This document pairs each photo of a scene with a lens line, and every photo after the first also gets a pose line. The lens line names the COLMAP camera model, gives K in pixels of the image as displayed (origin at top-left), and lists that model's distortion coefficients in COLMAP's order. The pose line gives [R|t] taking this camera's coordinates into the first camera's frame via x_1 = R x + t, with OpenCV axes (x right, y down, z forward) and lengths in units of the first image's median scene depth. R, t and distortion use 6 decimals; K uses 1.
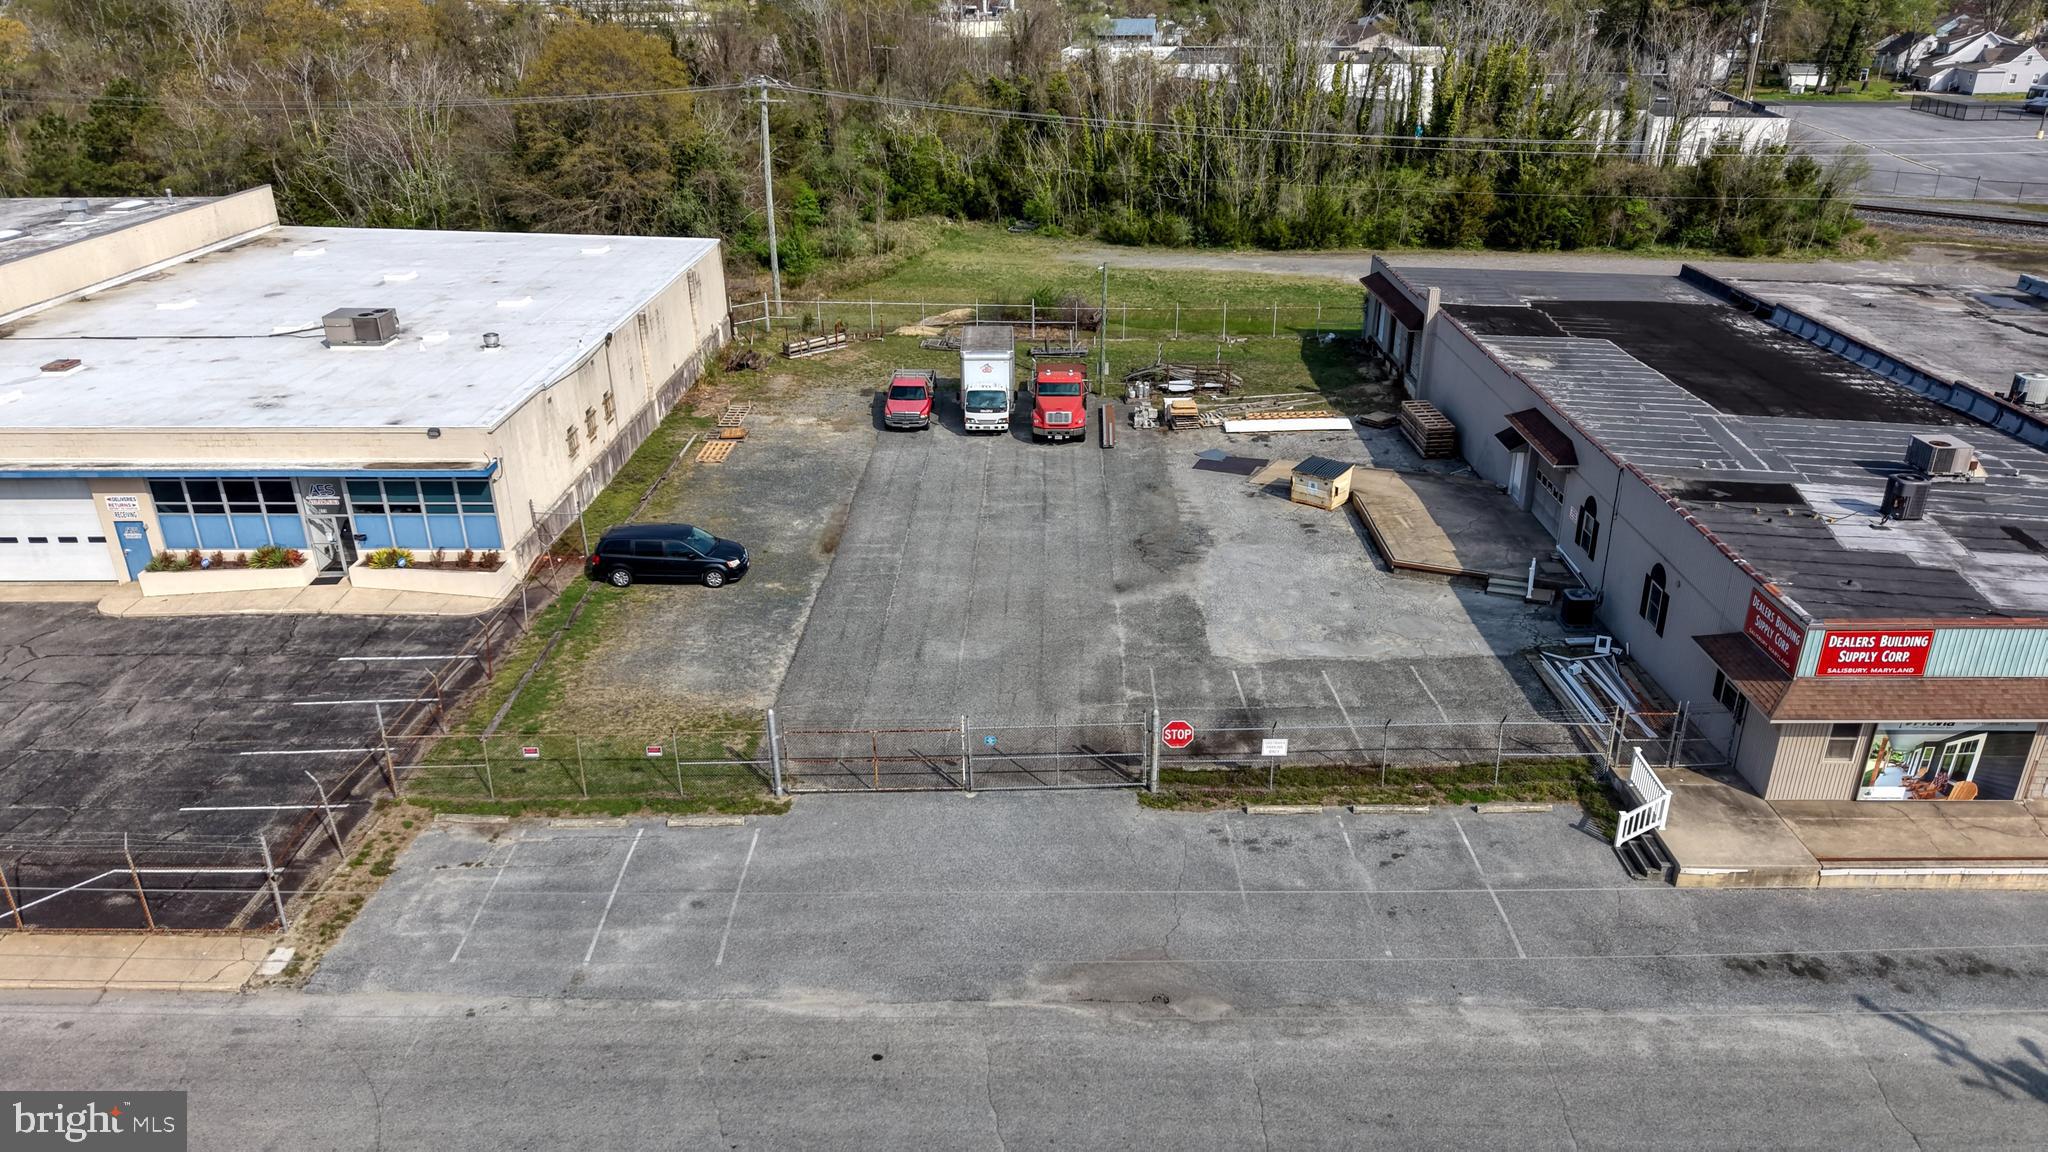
lens RADIAL K [[1360.8, 0, 1019.7], [0, 1360.8, 579.6], [0, 0, 1]] dist [0.054002, -0.060319]
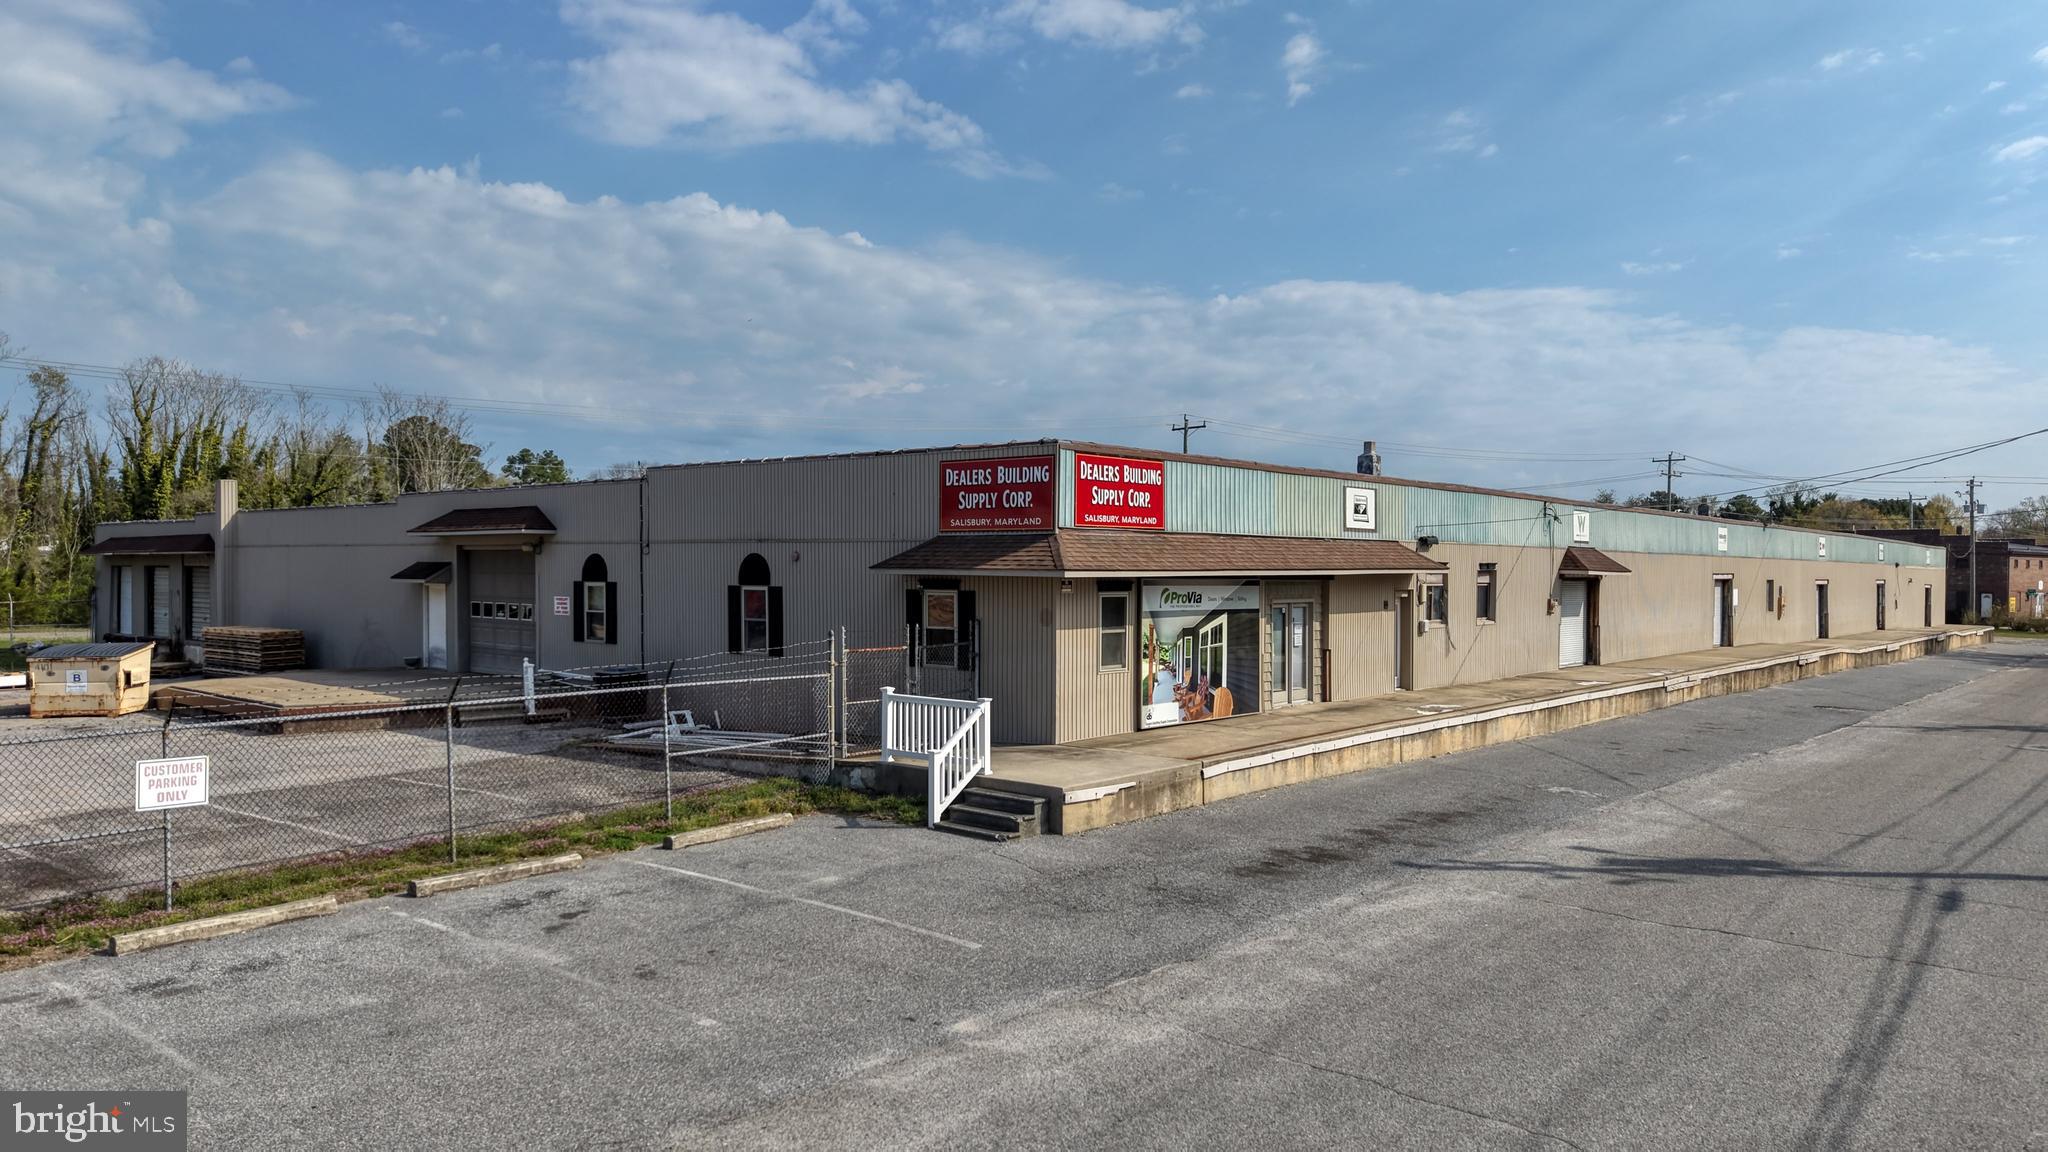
lens RADIAL K [[1356.1, 0, 1019.2], [0, 1356.1, 588.2], [0, 0, 1]] dist [0.206301, -0.322039]
pose [[0.640087, 0.004815, 0.768288, 0.040875], [0.301870, 0.917985, -0.257251, 0.238077], [-0.706515, 0.396586, 0.586137, 0.579522]]
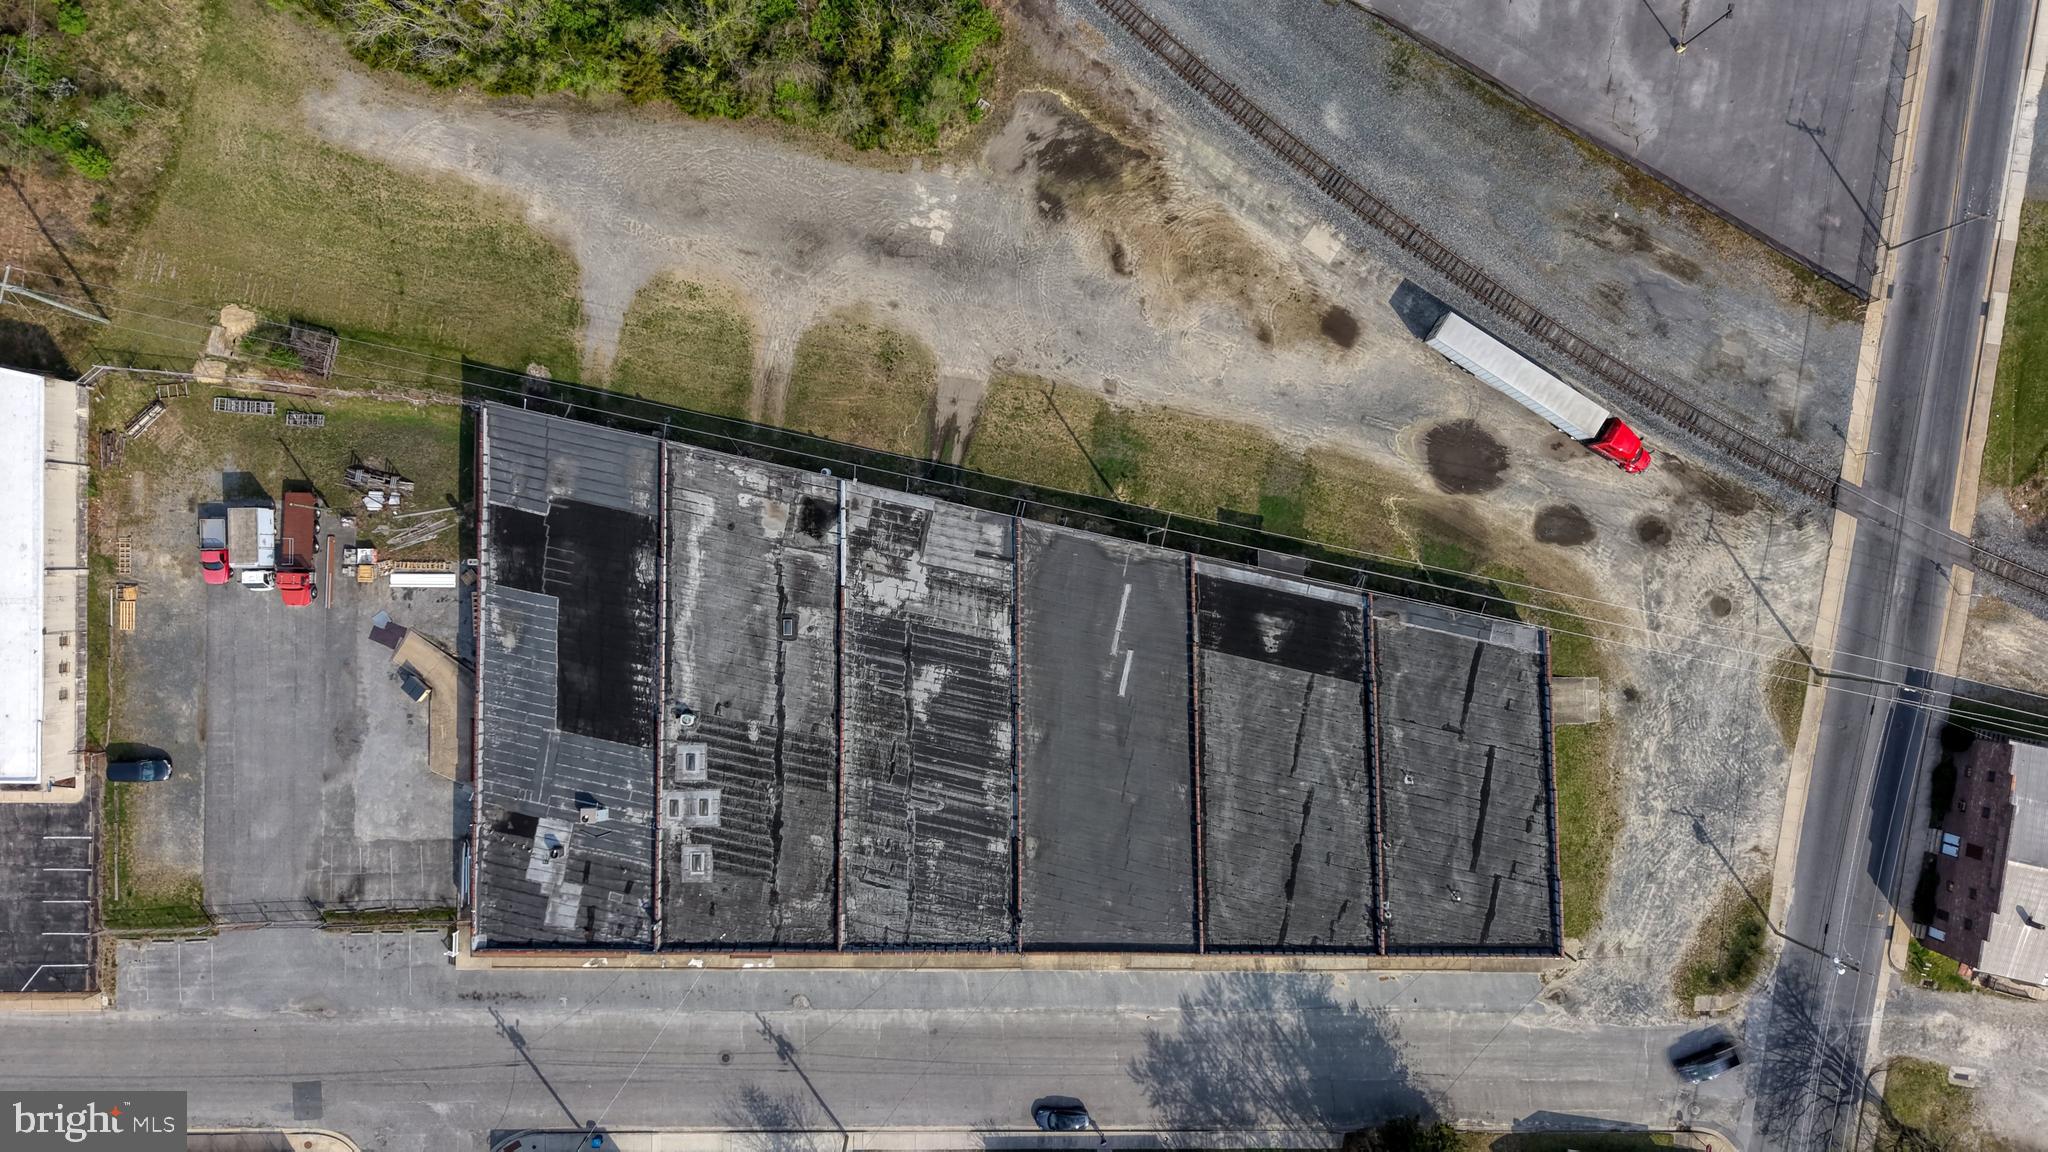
lens RADIAL K [[1360.8, 0, 1019.7], [0, 1360.8, 579.6], [0, 0, 1]] dist [0.054002, -0.060319]
pose [[0.999694, -0.010002, 0.022627, 1.761120], [-0.016687, 0.402558, 0.915242, -3.365190], [-0.018263, -0.915340, 0.402268, 0.368022]]
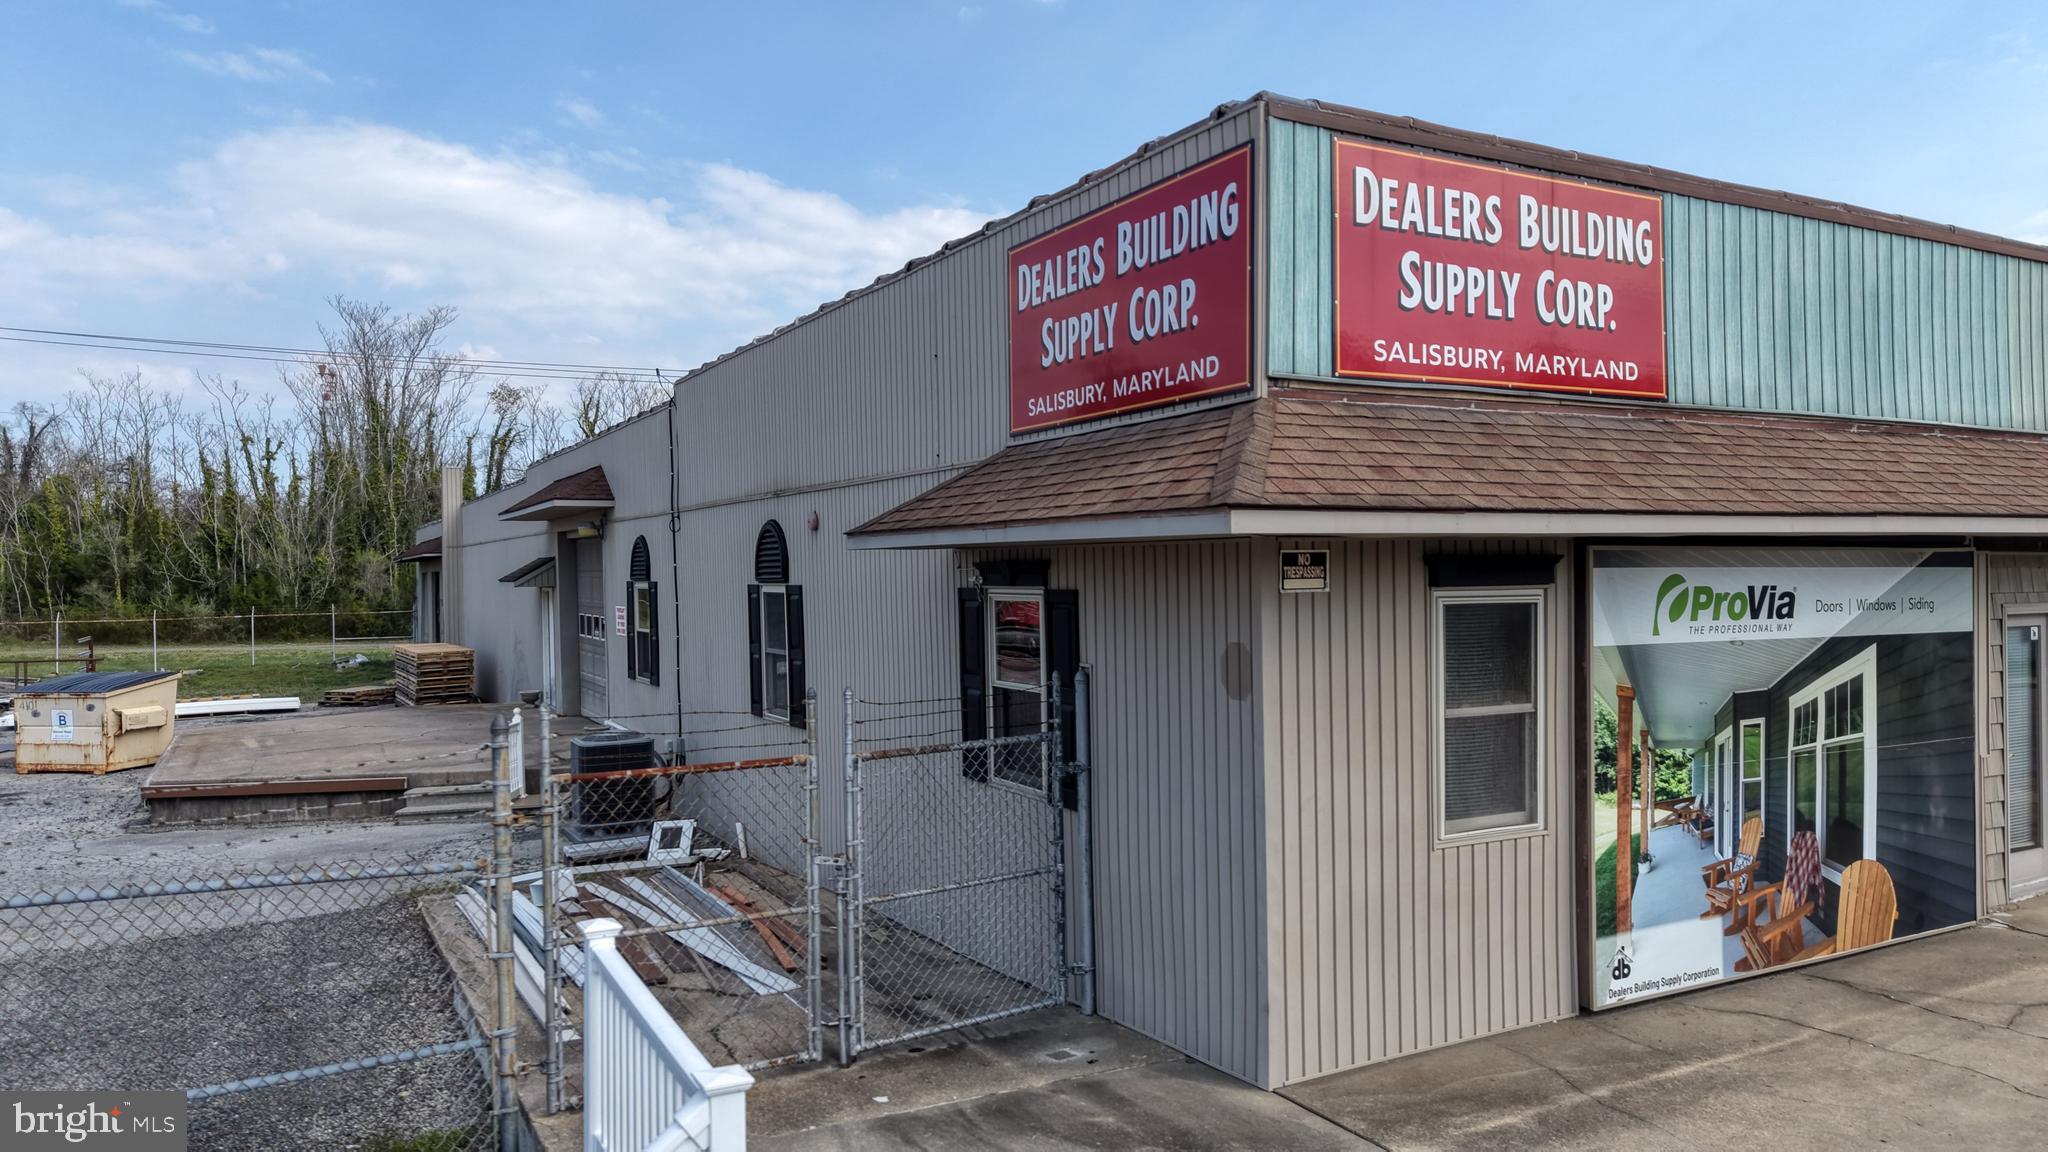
lens RADIAL K [[1367.3, 0, 1020.0], [0, 1367.3, 583.0], [0, 0, 1]] dist [0.043639, -0.048536]
pose [[0.870043, -0.000833, 0.492975, 0.392706], [0.201495, 0.913254, -0.354073, 0.148275], [-0.449916, 0.407391, 0.794738, 0.787783]]
